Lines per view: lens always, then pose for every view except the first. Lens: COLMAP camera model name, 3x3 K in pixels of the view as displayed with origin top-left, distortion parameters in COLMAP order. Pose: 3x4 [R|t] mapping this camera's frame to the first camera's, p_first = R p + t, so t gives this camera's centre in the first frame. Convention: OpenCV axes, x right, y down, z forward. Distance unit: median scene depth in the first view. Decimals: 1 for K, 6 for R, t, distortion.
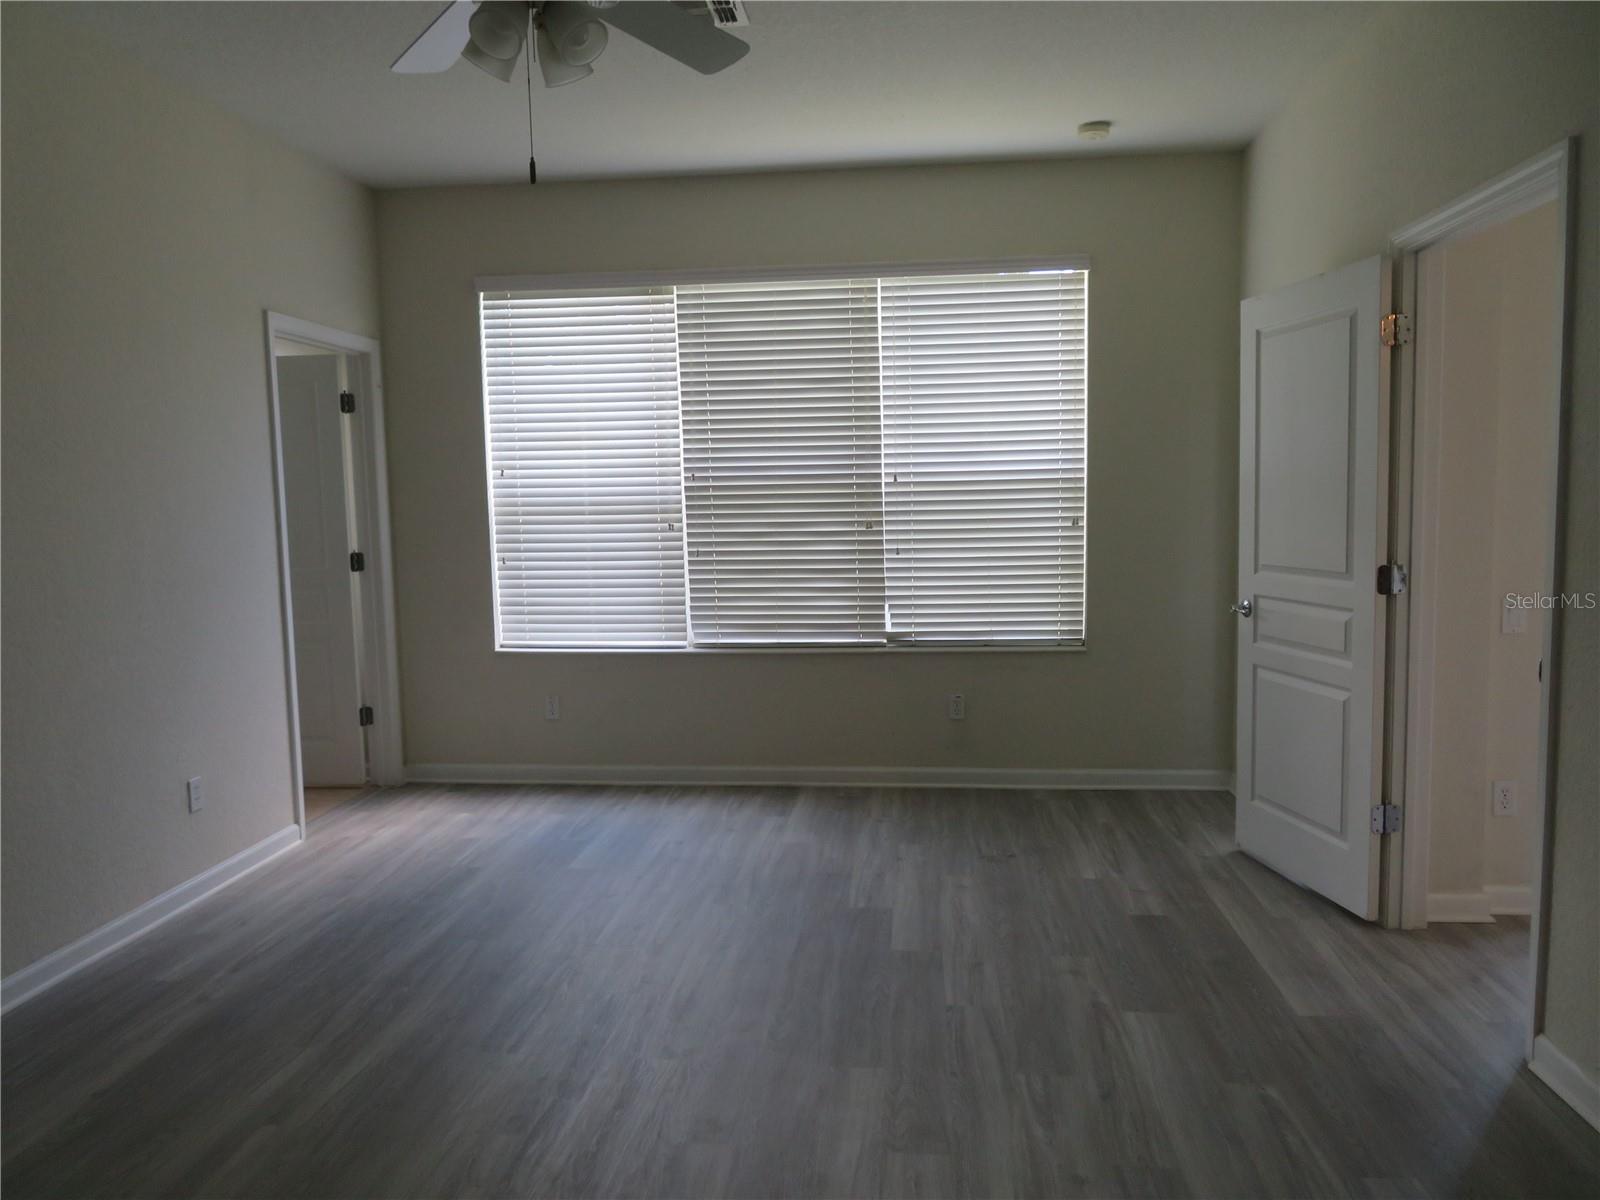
lens RADIAL K [[1146.0, 0, 800.0], [0, 1146.0, 600.0], [0, 0, 1]] dist [-0.007096, -0.001991]
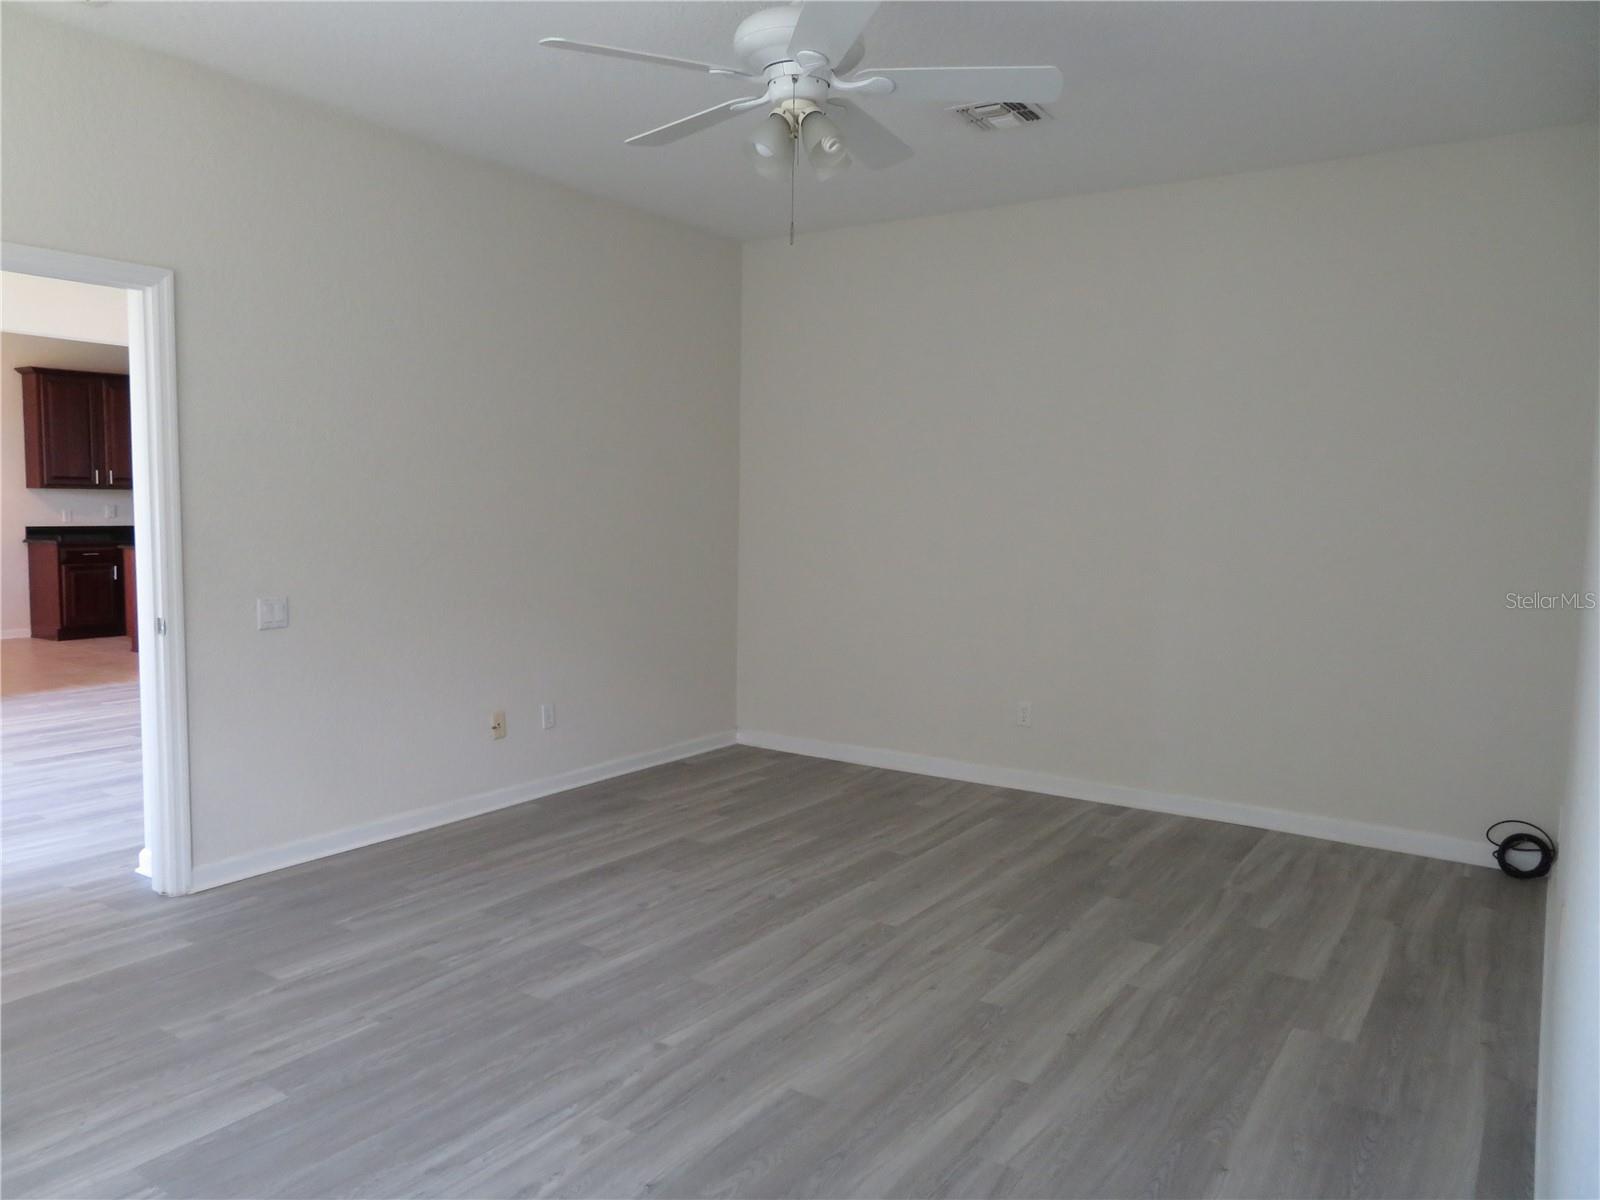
lens RADIAL K [[1145.9, 0, 800.0], [0, 1145.9, 600.0], [0, 0, 1]] dist [0.000884, -0.000066]
pose [[-0.886437, -0.036689, 0.461393, -0.639590], [0.039393, 0.987256, 0.154188, -0.143050], [-0.461170, 0.154854, -0.873695, 1.662655]]
